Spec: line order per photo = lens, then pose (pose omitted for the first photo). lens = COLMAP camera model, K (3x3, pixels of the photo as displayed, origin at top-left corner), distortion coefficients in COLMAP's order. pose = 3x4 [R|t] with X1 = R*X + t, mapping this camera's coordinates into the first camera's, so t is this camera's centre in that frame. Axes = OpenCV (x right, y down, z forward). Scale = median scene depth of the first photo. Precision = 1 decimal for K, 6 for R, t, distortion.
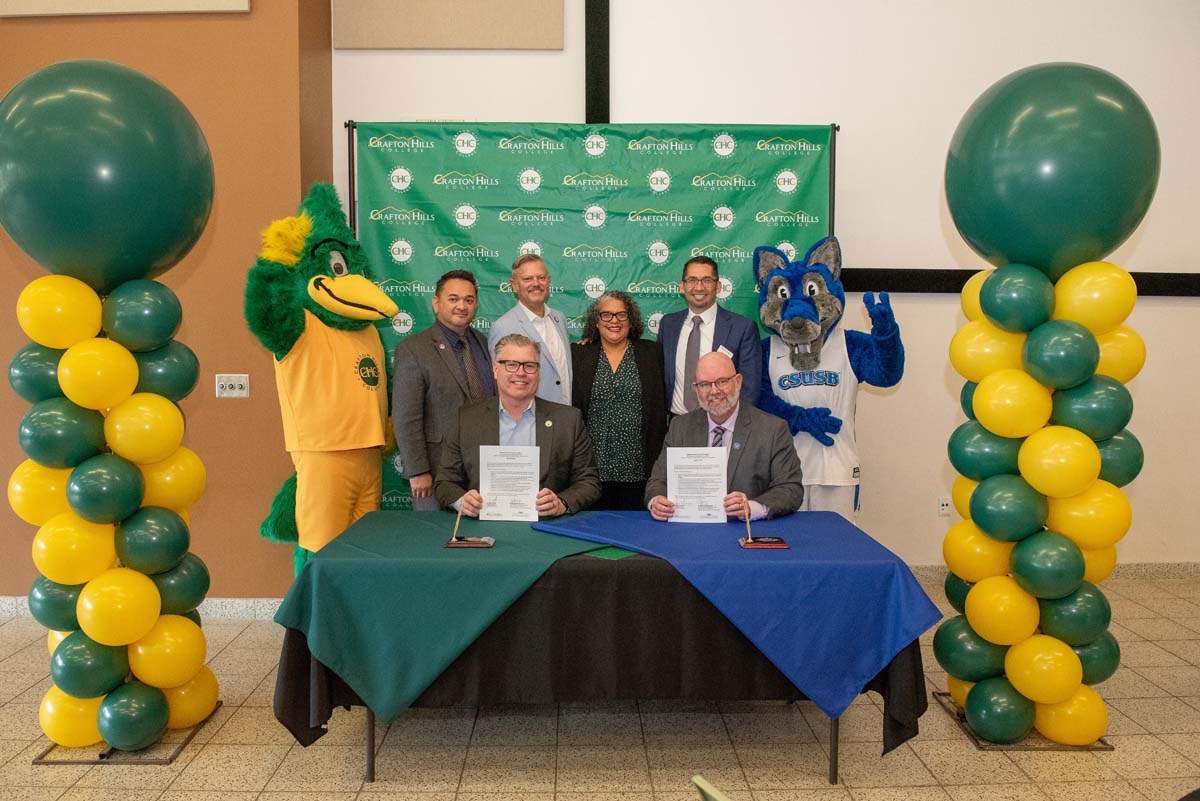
lens RADIAL K [[819.3, 0, 597.2], [0, 819.3, 393.2], [0, 0, 1]] dist [-0.060927, 0.003316]
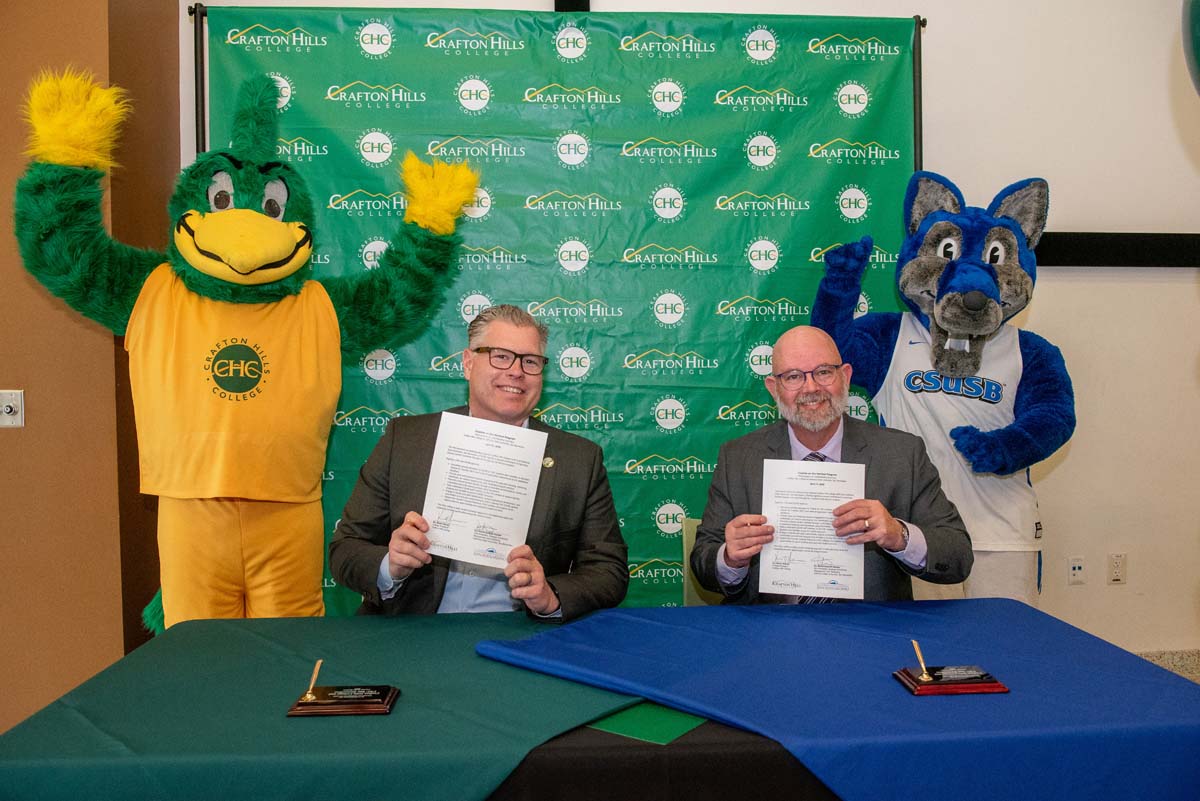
lens RADIAL K [[866.1, 0, 594.5], [0, 866.1, 401.4], [0, 0, 1]] dist [-0.039205, -0.001804]
pose [[0.998585, -0.015708, 0.050808, -0.023645], [0.018141, 0.998694, -0.047772, 0.023273], [-0.049991, 0.048626, 0.997565, 0.308085]]
